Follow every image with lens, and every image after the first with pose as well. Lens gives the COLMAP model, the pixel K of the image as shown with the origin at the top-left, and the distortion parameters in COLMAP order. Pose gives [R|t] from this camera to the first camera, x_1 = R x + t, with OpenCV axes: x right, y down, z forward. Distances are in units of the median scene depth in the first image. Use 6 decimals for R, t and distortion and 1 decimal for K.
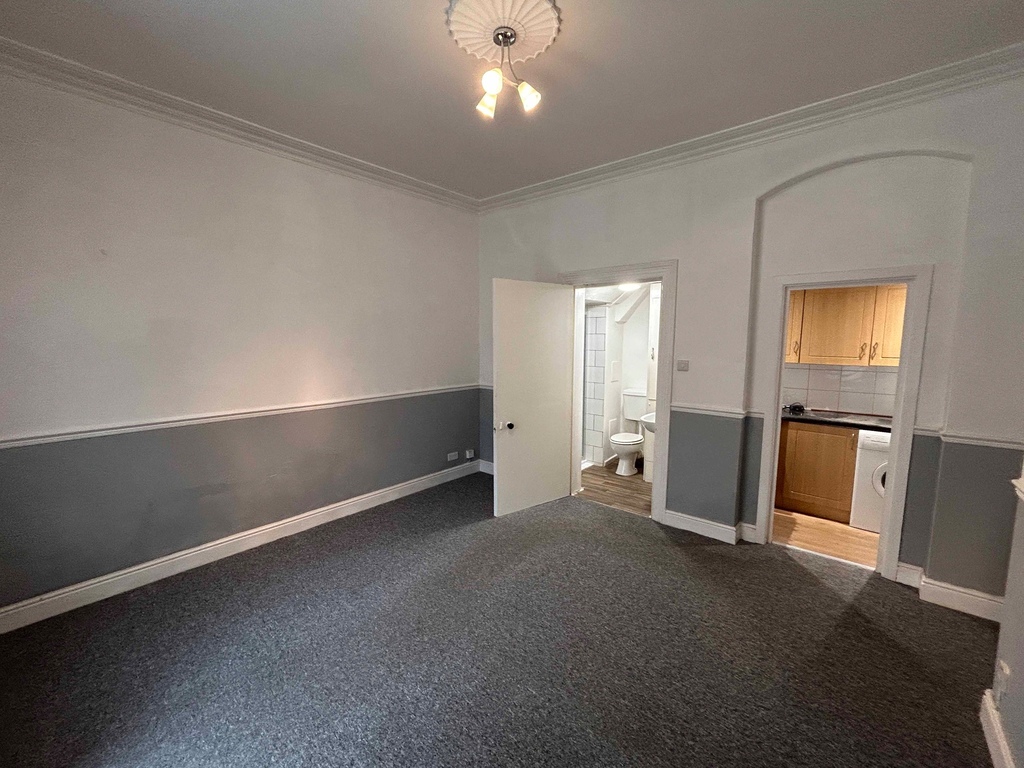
lens RADIAL K [[416.1, 0, 508.6], [0, 416.1, 387.4], [0, 0, 1]] dist [-0.001413, 0.000105]
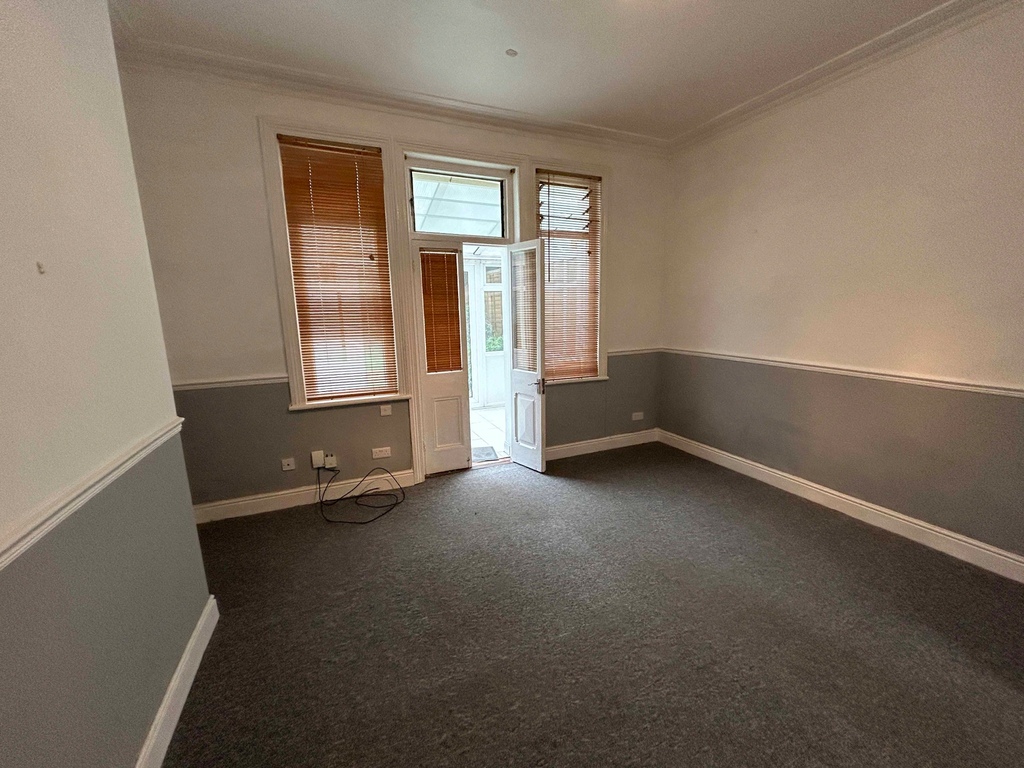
lens RADIAL K [[416.1, 0, 521.8], [0, 416.1, 370.7], [0, 0, 1]] dist [-0.001413, 0.000105]
pose [[-0.411702, 0.142163, -0.900162, 0.532348], [-0.093606, 0.975936, 0.196942, -0.056479], [0.906498, 0.165342, -0.388488, 0.685304]]
